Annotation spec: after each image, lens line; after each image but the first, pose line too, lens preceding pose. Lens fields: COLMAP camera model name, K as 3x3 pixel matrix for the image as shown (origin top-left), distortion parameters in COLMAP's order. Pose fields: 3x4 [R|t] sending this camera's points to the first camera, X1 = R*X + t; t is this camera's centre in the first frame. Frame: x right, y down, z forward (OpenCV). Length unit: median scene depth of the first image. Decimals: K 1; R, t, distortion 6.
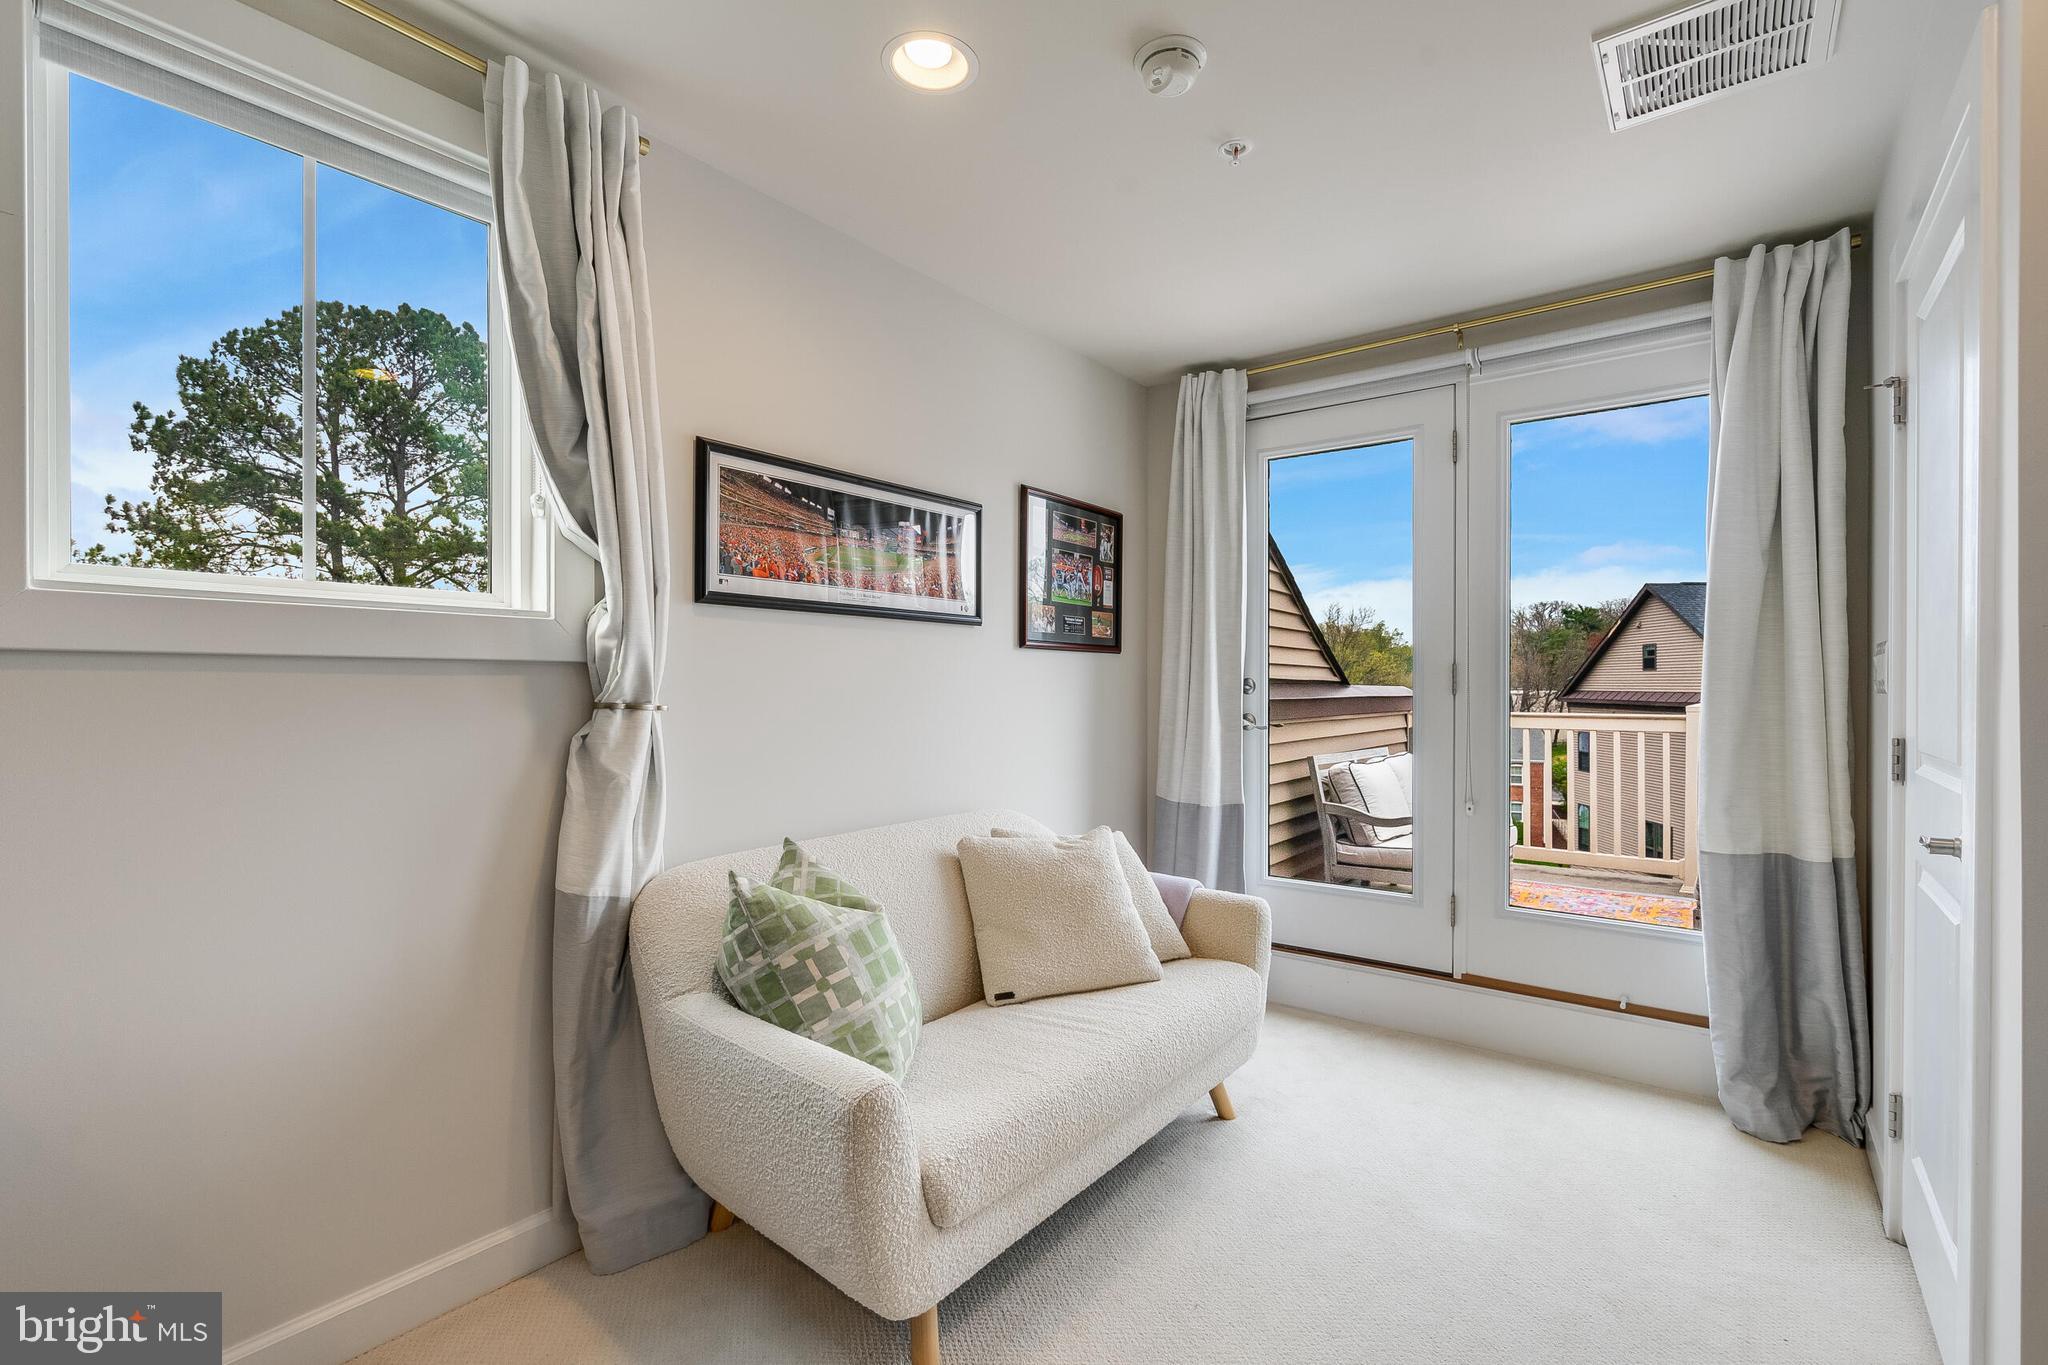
lens RADIAL K [[938.1, 0, 1017.8], [0, 938.1, 687.5], [0, 0, 1]] dist [-0.002670, 0.003200]
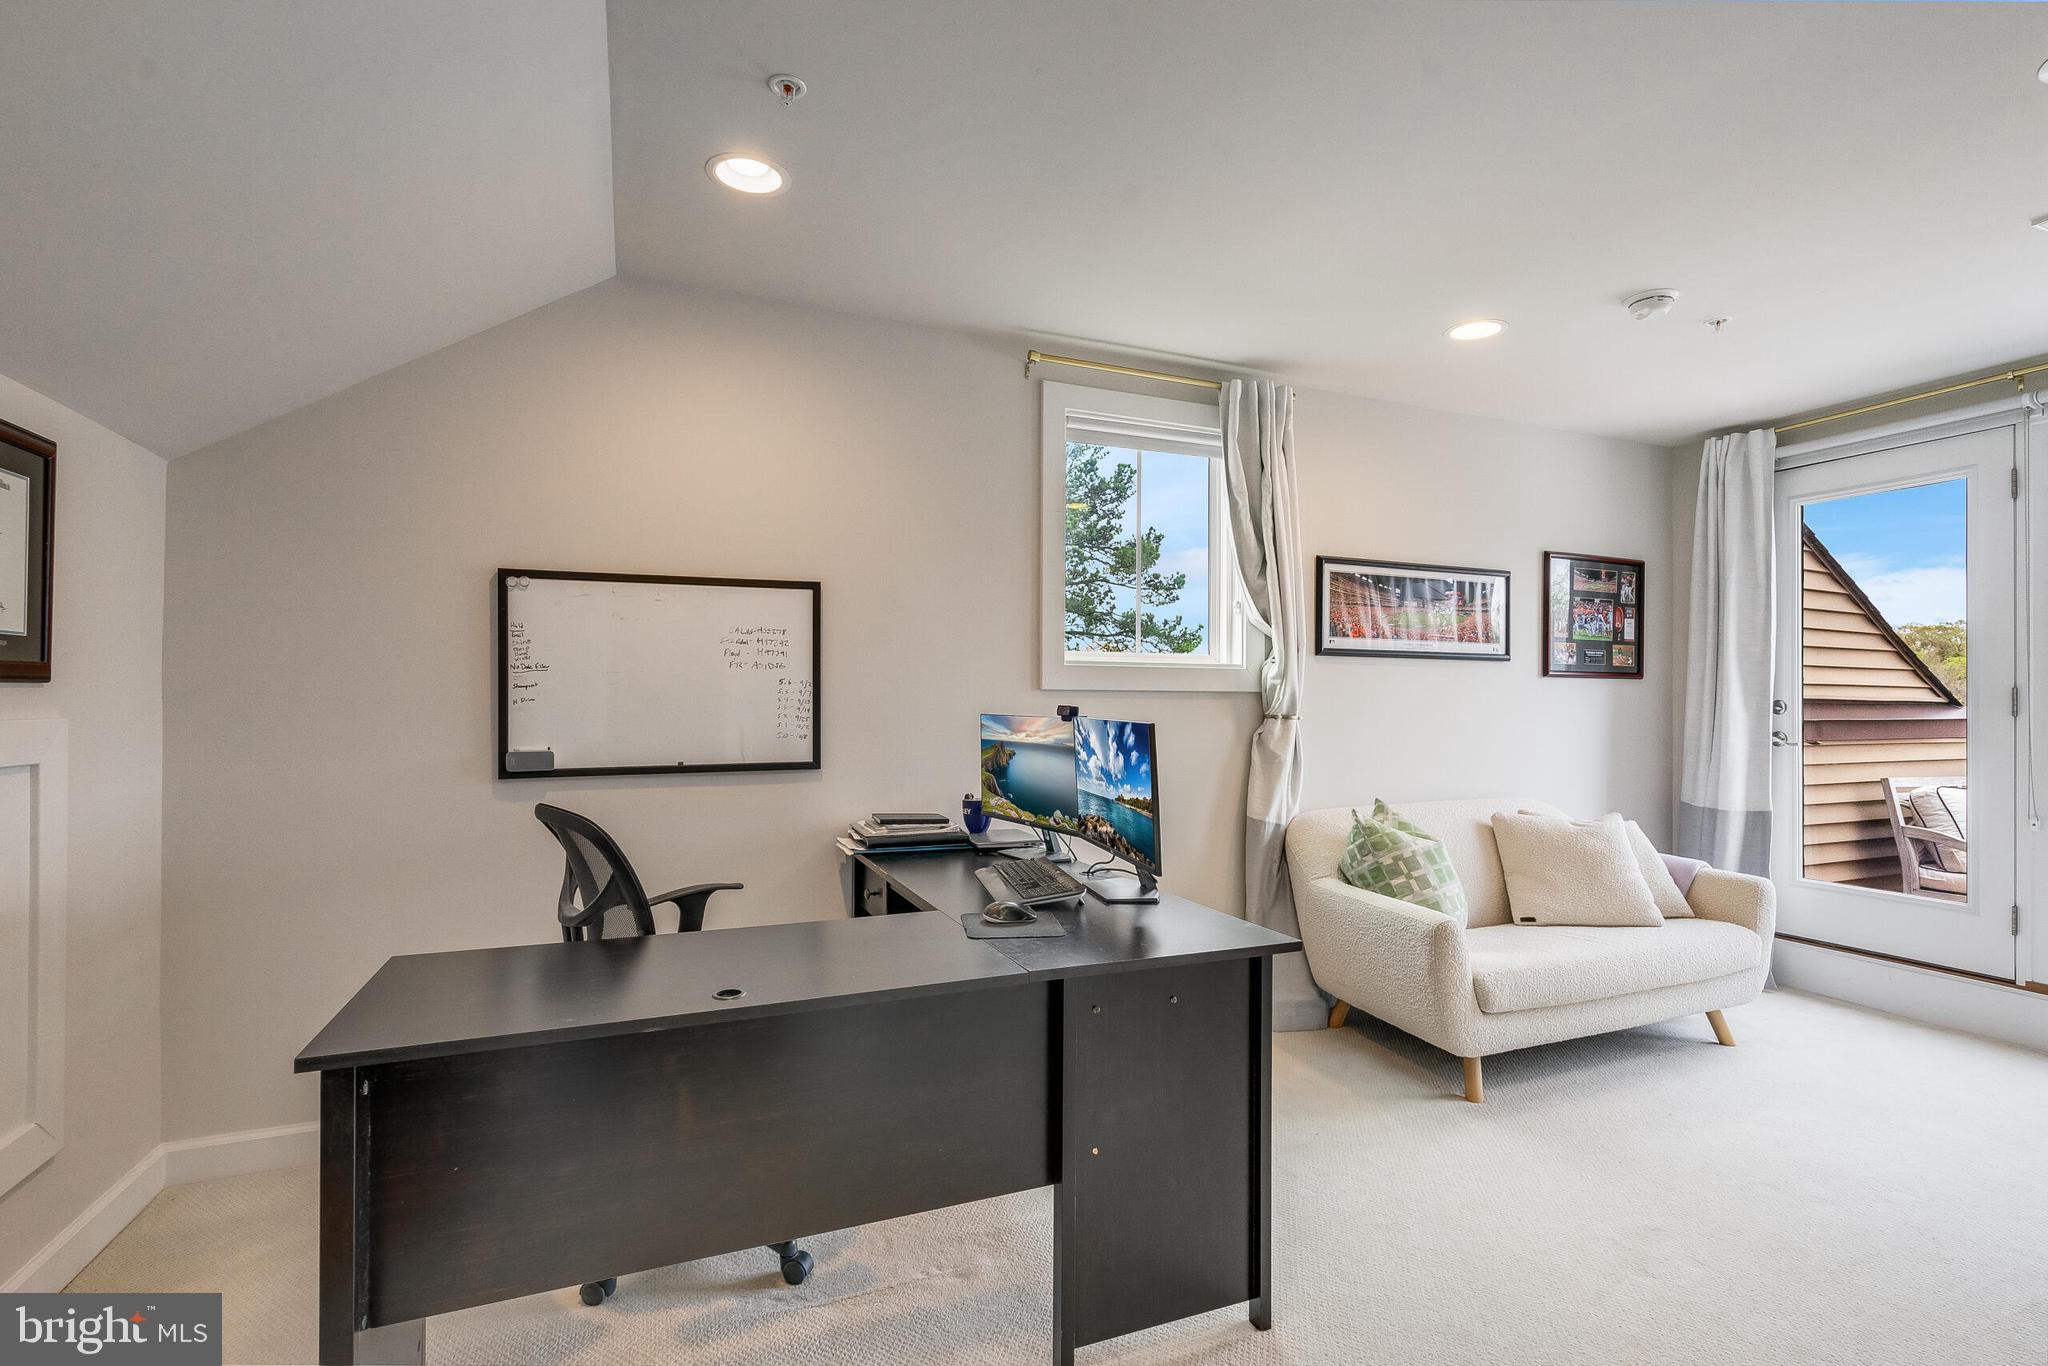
lens RADIAL K [[938.1, 0, 1011.6], [0, 938.1, 699.0], [0, 0, 1]] dist [-0.002670, 0.003200]
pose [[0.865237, 0.000410, -0.501362, 0.019582], [-0.004649, 0.999963, -0.007204, 0.000988], [0.501341, 0.008564, 0.865208, -0.604019]]
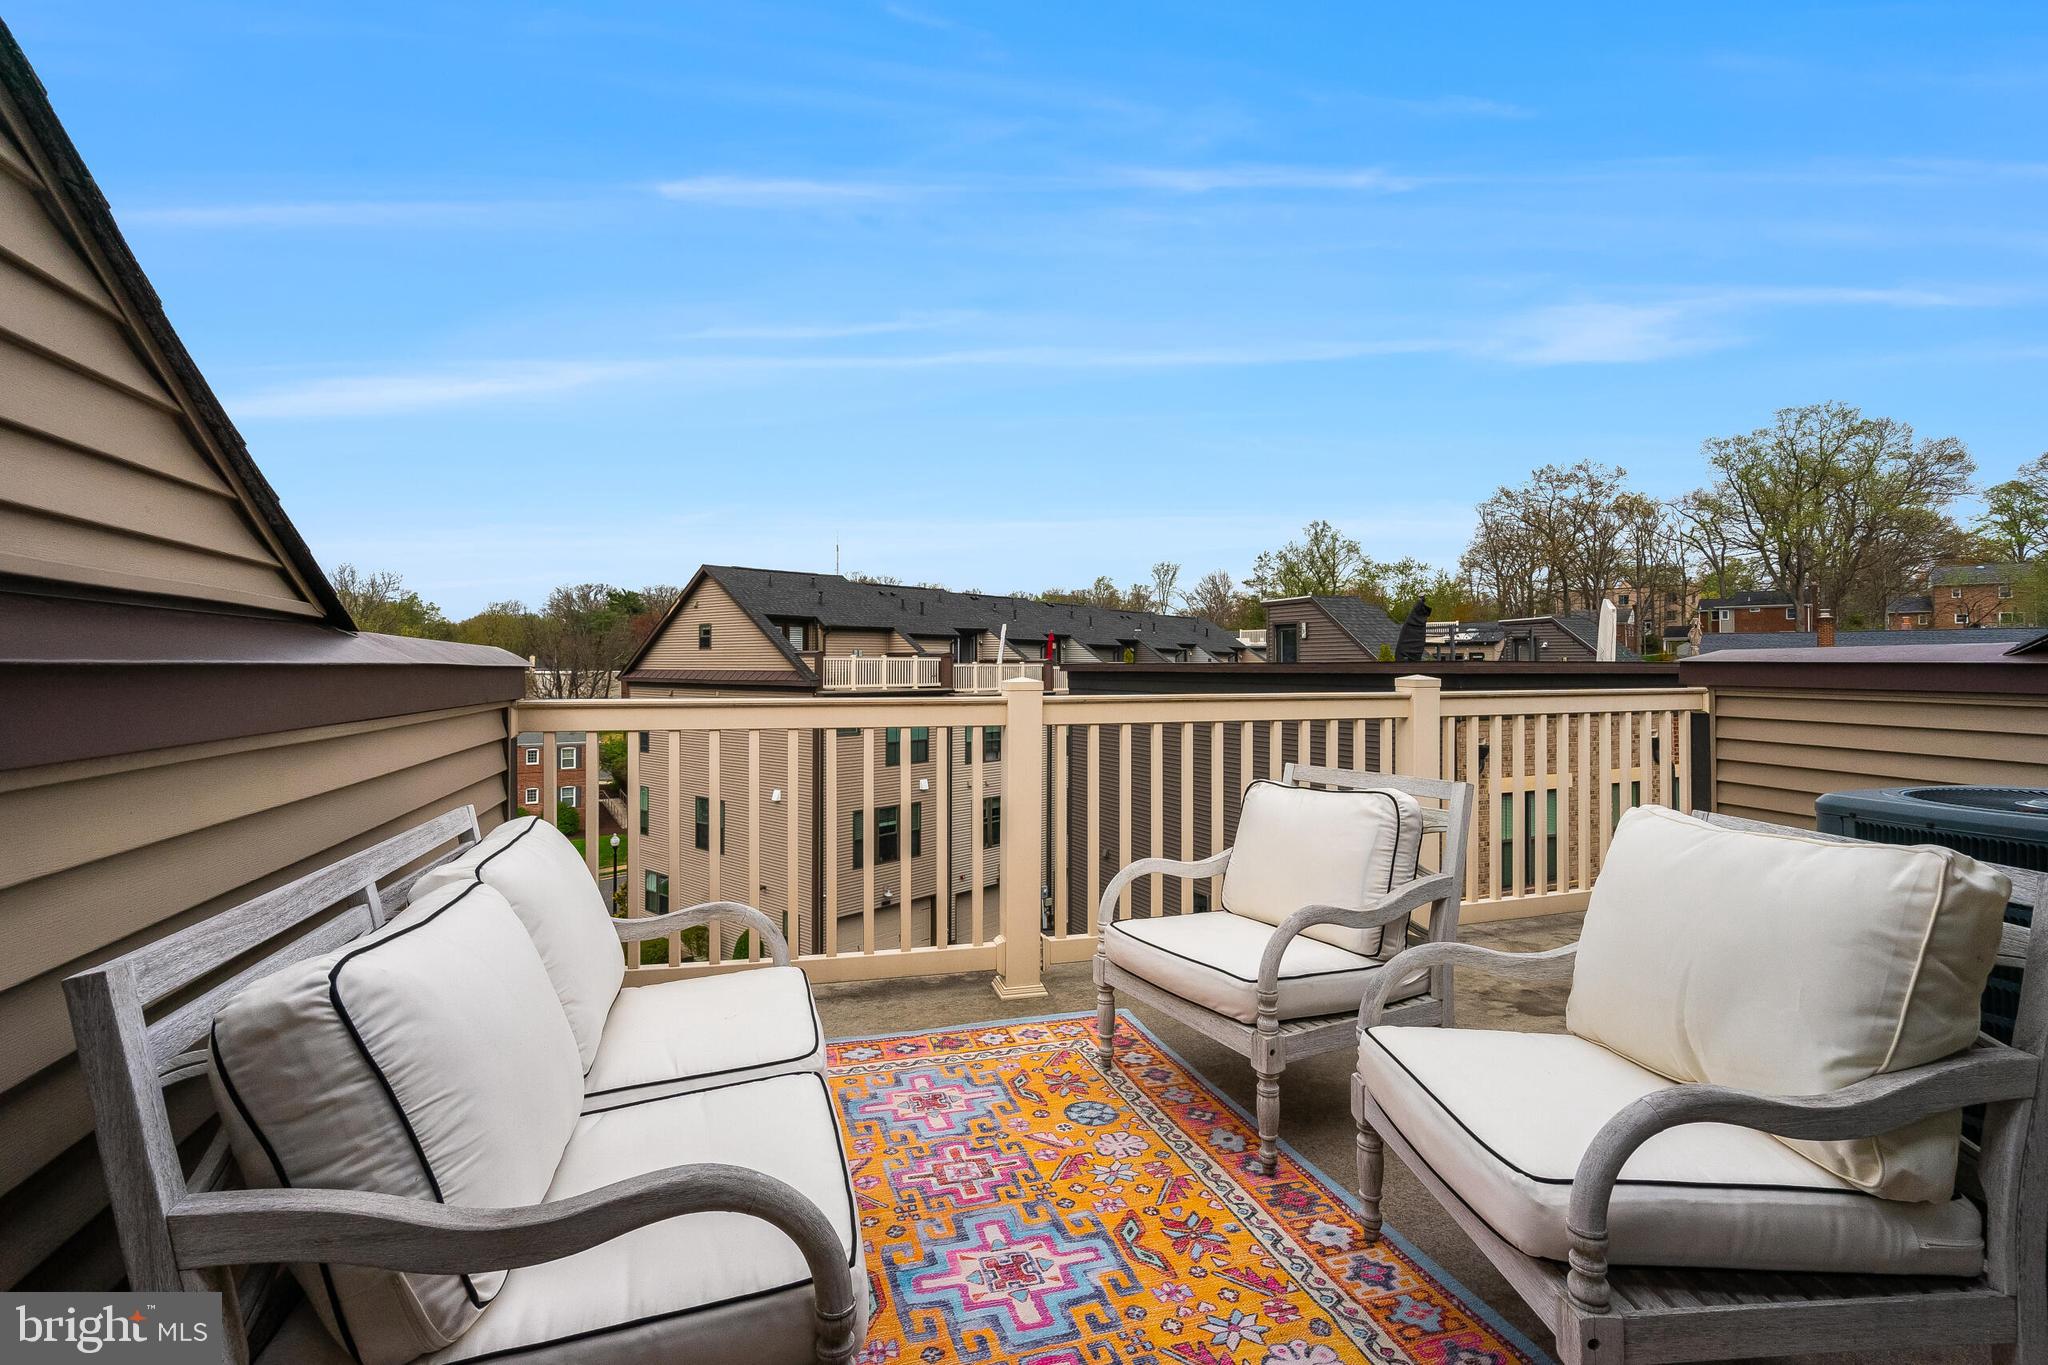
lens RADIAL K [[949.0, 0, 1014.3], [0, 949.0, 665.9], [0, 0, 1]] dist [0.003087, 0.000818]
pose [[0.593422, 0.000757, 0.804891, 0.510305], [0.001872, 0.999996, -0.002321, 0.030809], [-0.804889, 0.002884, 0.593418, 1.404896]]
